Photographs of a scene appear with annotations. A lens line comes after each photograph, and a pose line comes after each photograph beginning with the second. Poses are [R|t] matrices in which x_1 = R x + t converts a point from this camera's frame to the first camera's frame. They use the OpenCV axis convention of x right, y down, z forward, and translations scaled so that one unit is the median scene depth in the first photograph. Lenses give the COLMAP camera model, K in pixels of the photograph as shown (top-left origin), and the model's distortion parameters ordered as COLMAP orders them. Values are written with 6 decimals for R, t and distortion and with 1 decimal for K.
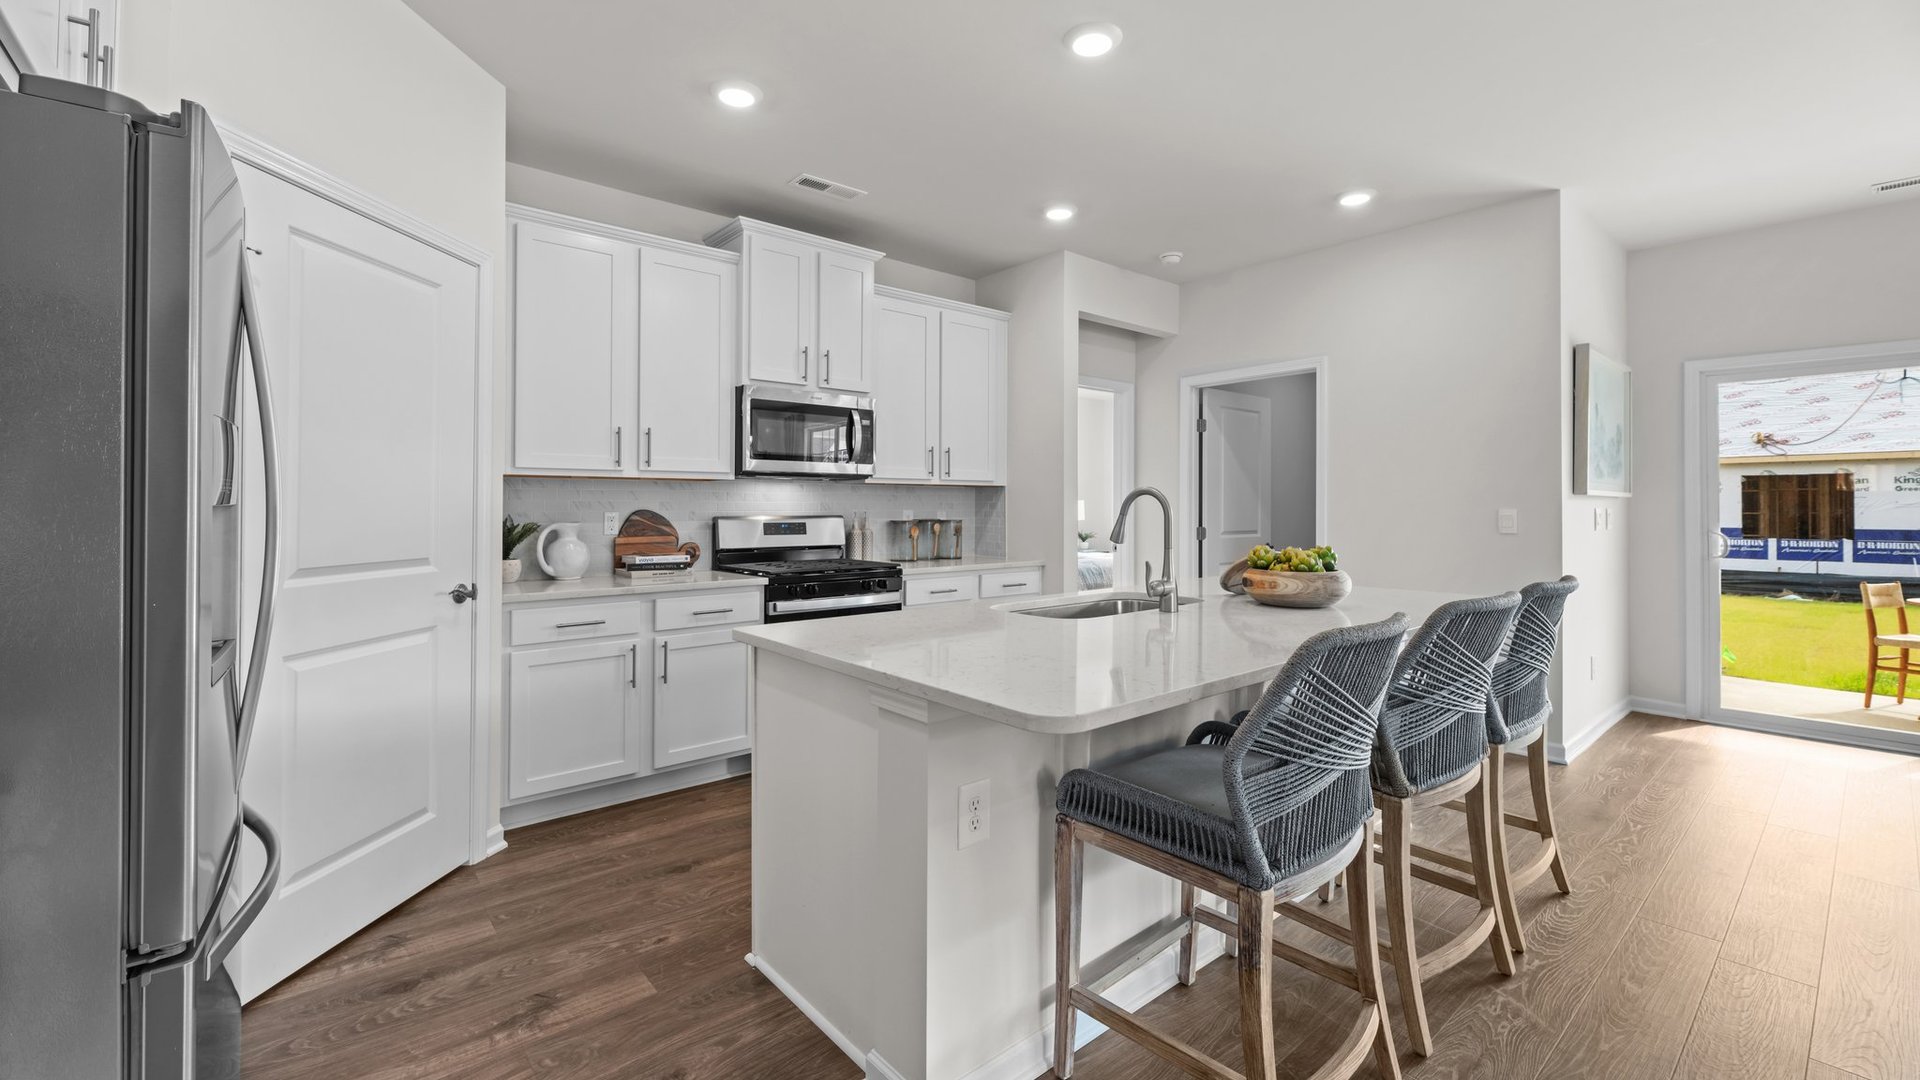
lens RADIAL K [[786.9, 0, 950.7], [0, 786.9, 504.3], [0, 0, 1]] dist [-0.001382, -0.000292]
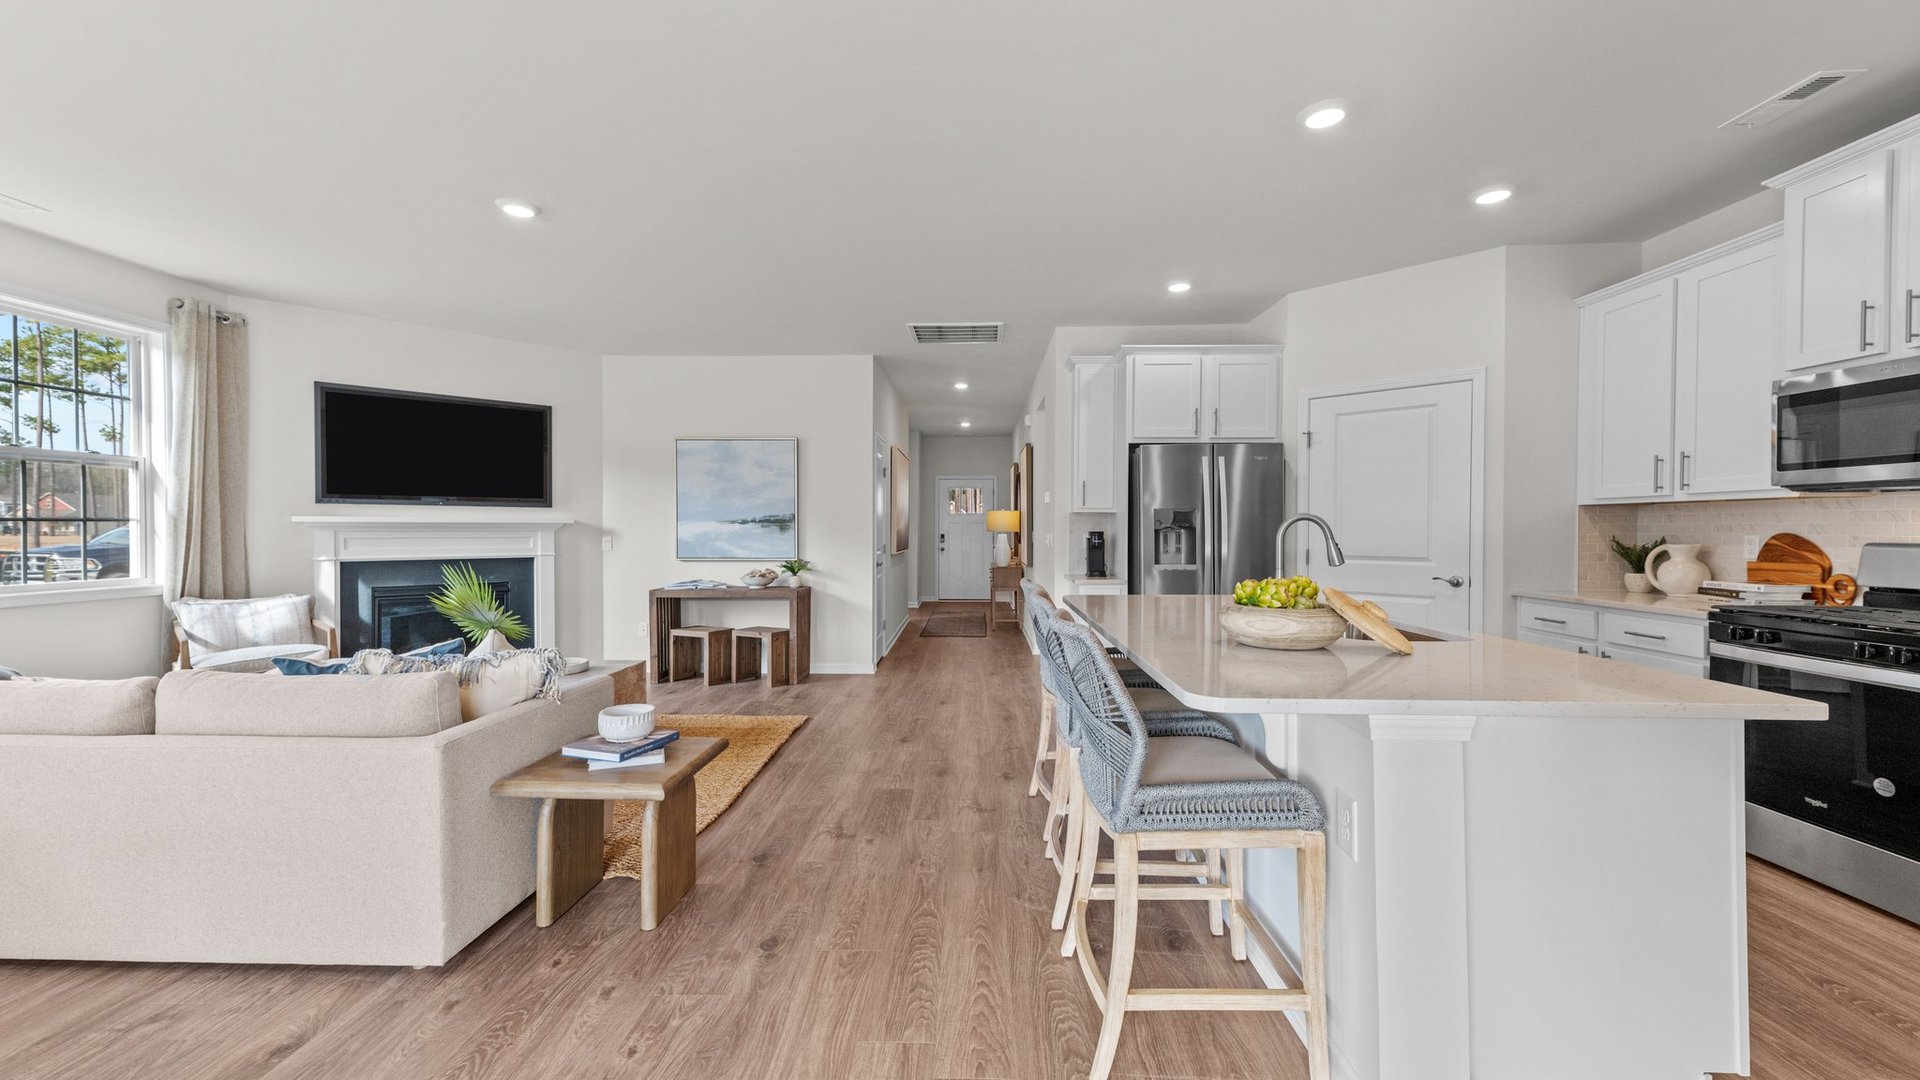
lens RADIAL K [[759.7, 0, 953.4], [0, 759.7, 535.0], [0, 0, 1]] dist [0.025276, -0.000184]
pose [[-0.665735, 0.005719, -0.746166, 0.918387], [0.001400, 0.999978, 0.006415, 0.001838], [0.746187, 0.003226, -0.665729, 0.904382]]
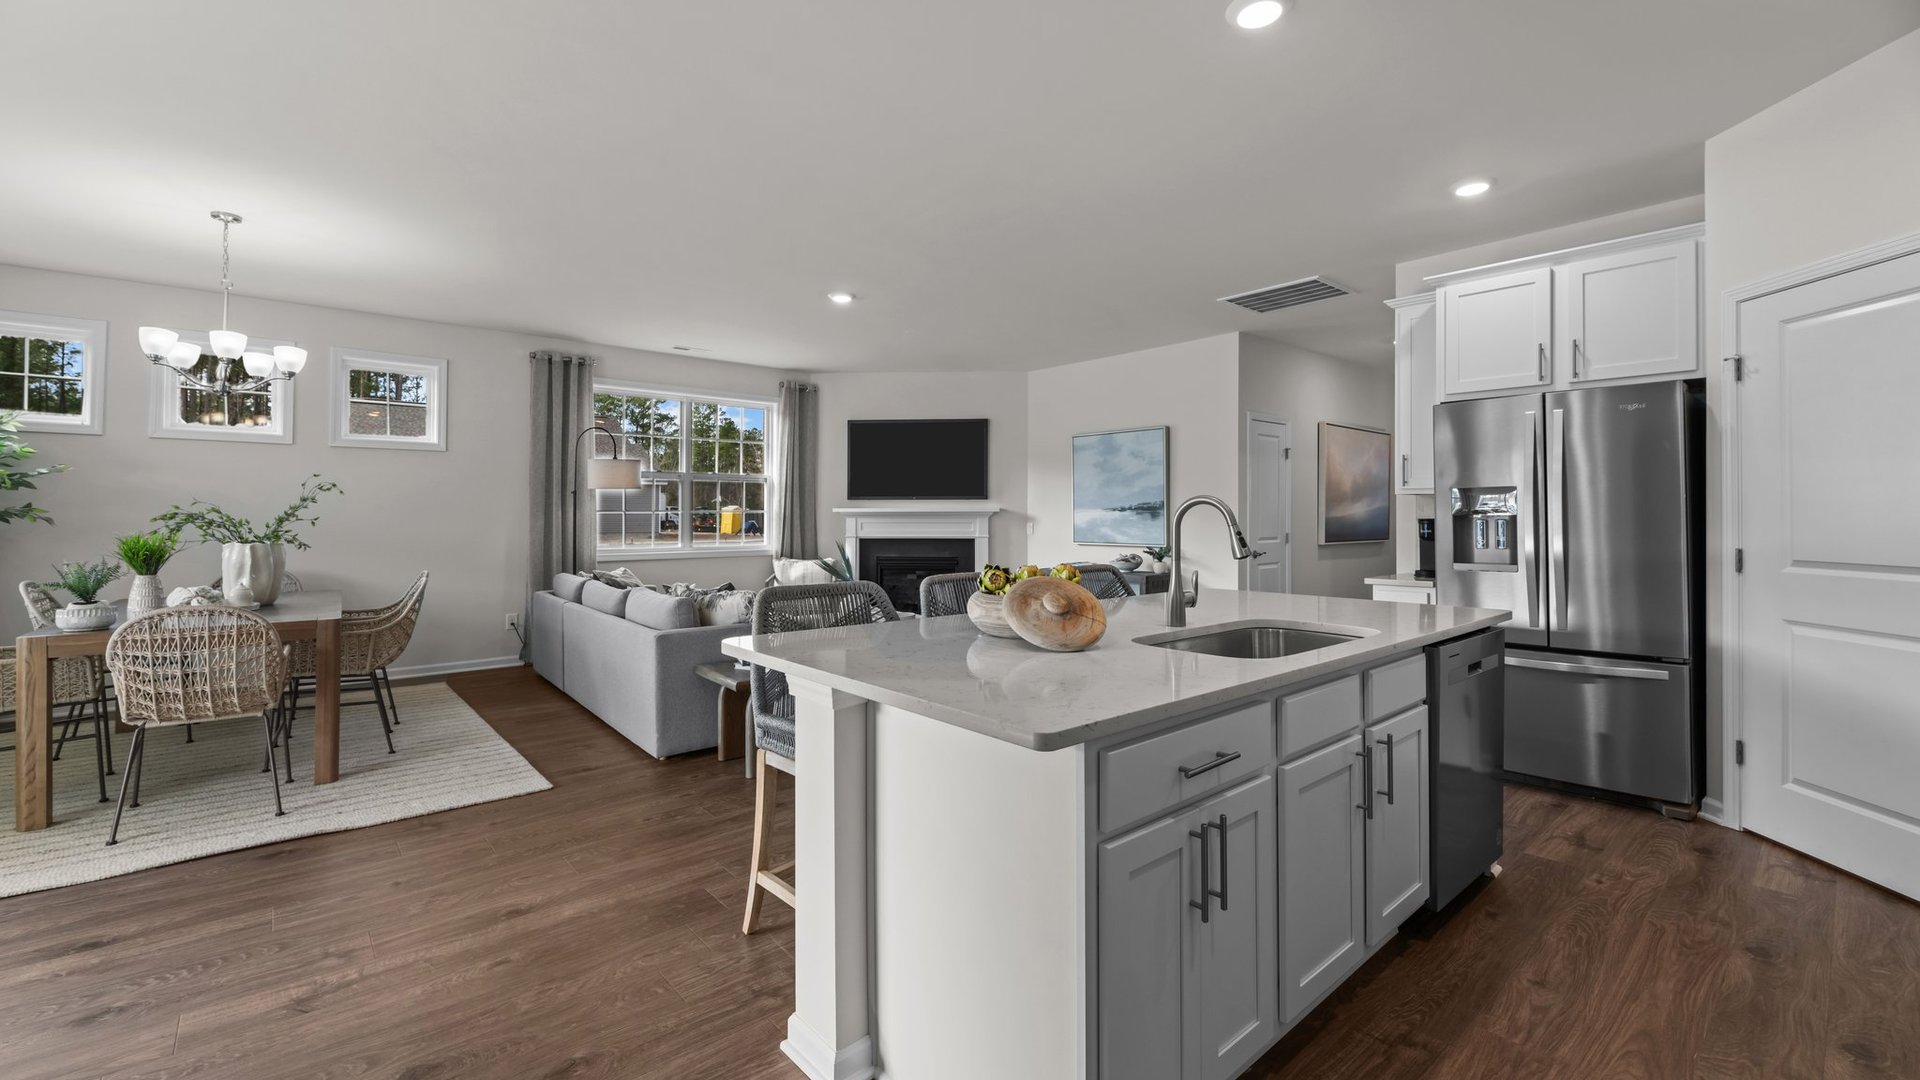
lens RADIAL K [[786.9, 0, 950.7], [0, 786.9, 504.3], [0, 0, 1]] dist [-0.001382, -0.000292]
pose [[-0.999937, 0.000420, -0.011185, 0.369048], [0.000620, 0.999840, -0.017896, 0.003966], [0.011176, -0.017902, -0.999777, 1.297184]]
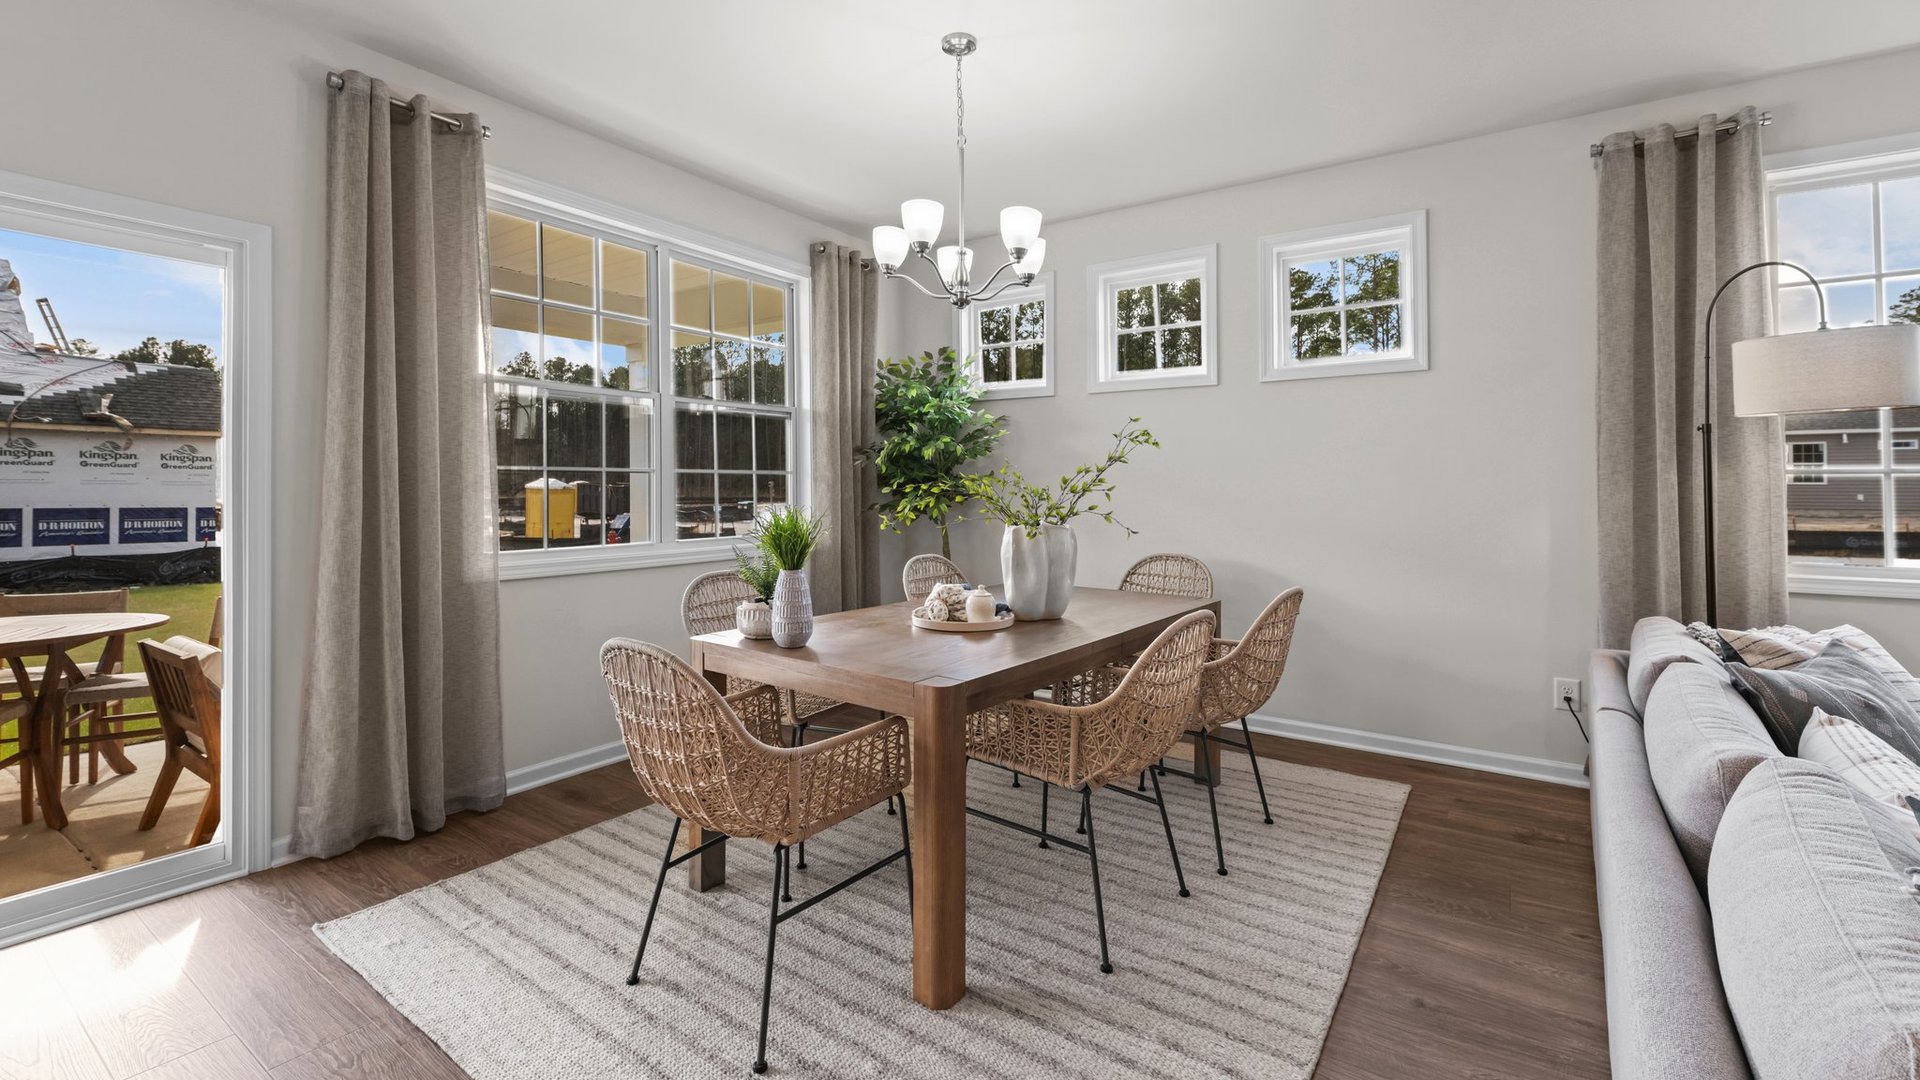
lens RADIAL K [[813.5, 0, 952.1], [0, 813.5, 474.1], [0, 0, 1]] dist [-0.001234, -0.000324]
pose [[-0.258701, 0.013917, 0.965857, 0.621305], [-0.000438, 0.999894, -0.014525, 0.000877], [-0.965957, -0.004181, -0.258668, 0.434943]]
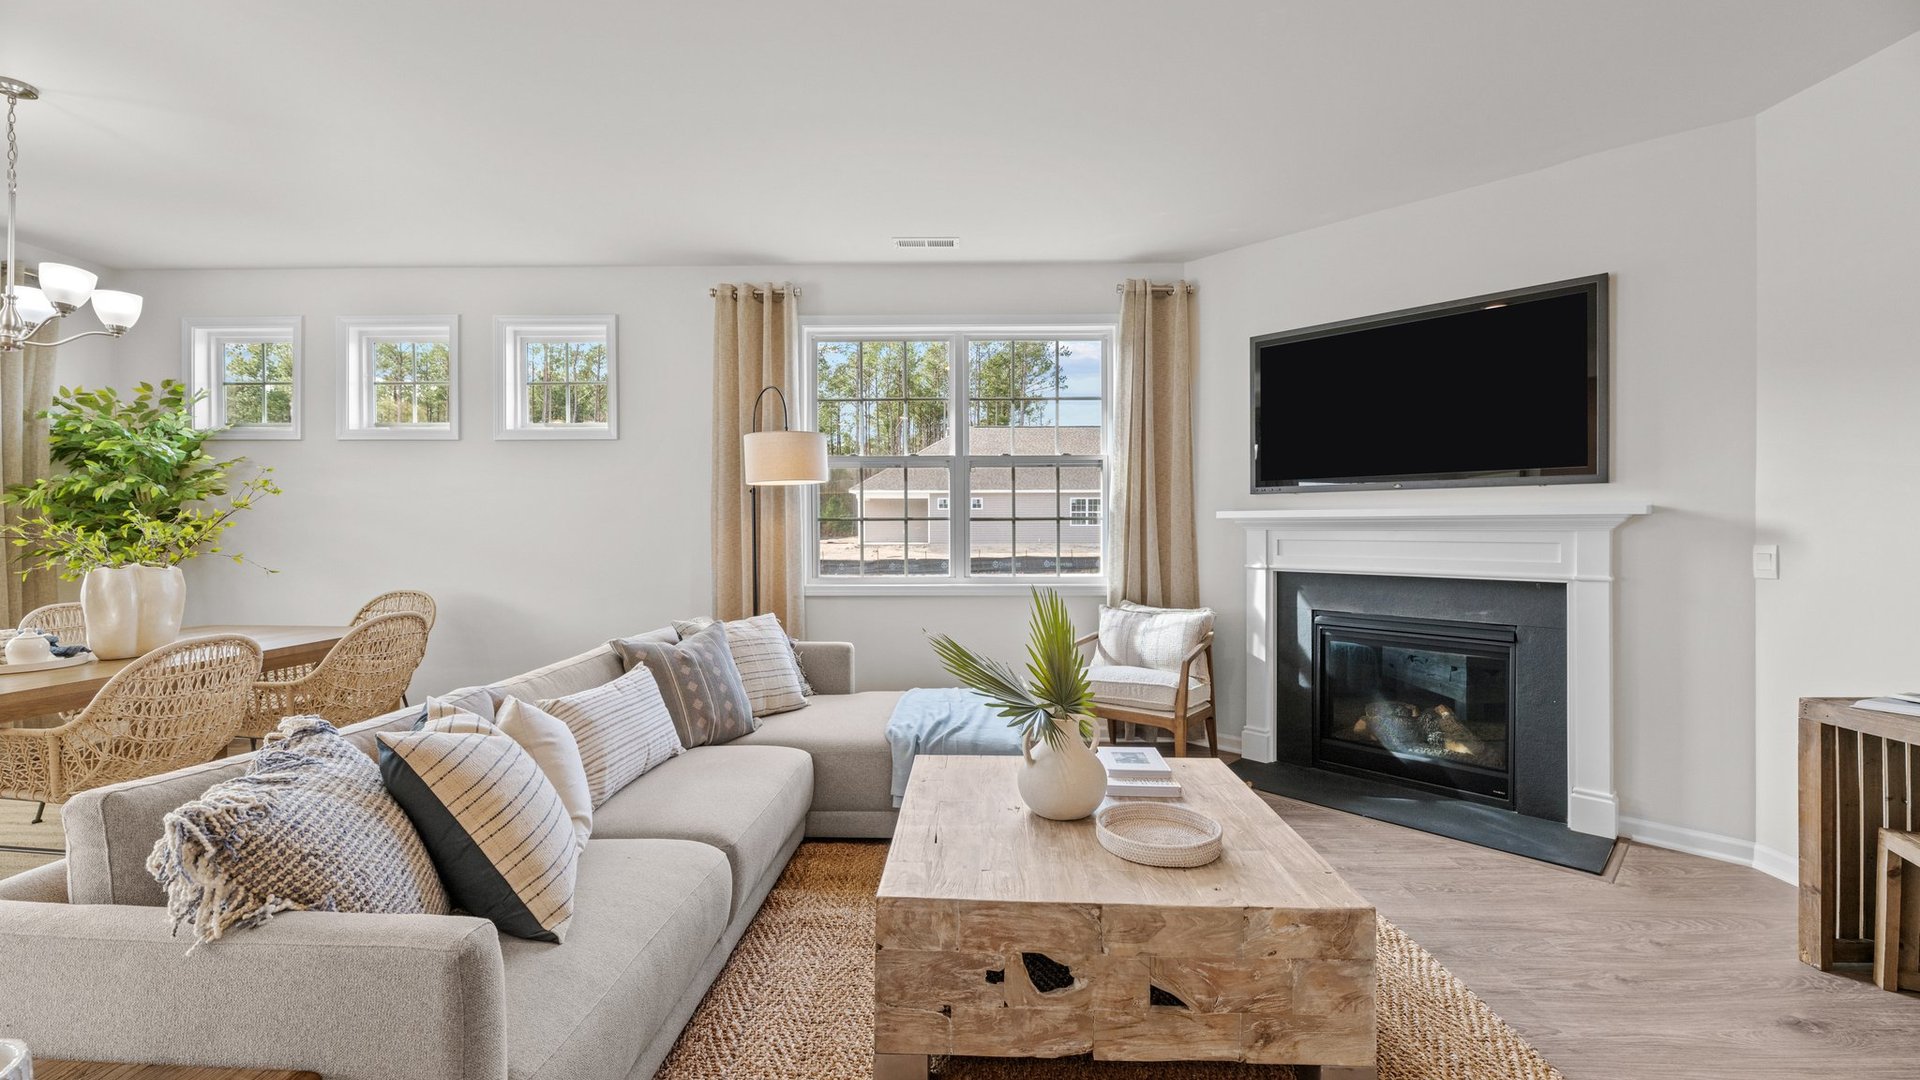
lens RADIAL K [[779.6, 0, 950.2], [0, 779.6, 526.6], [0, 0, 1]] dist [-0.004492, -0.000484]
pose [[-0.752325, 0.001676, 0.658790, 0.223759], [0.000552, 0.999998, -0.001914, -0.000611], [-0.658792, -0.001076, -0.752324, 0.196007]]
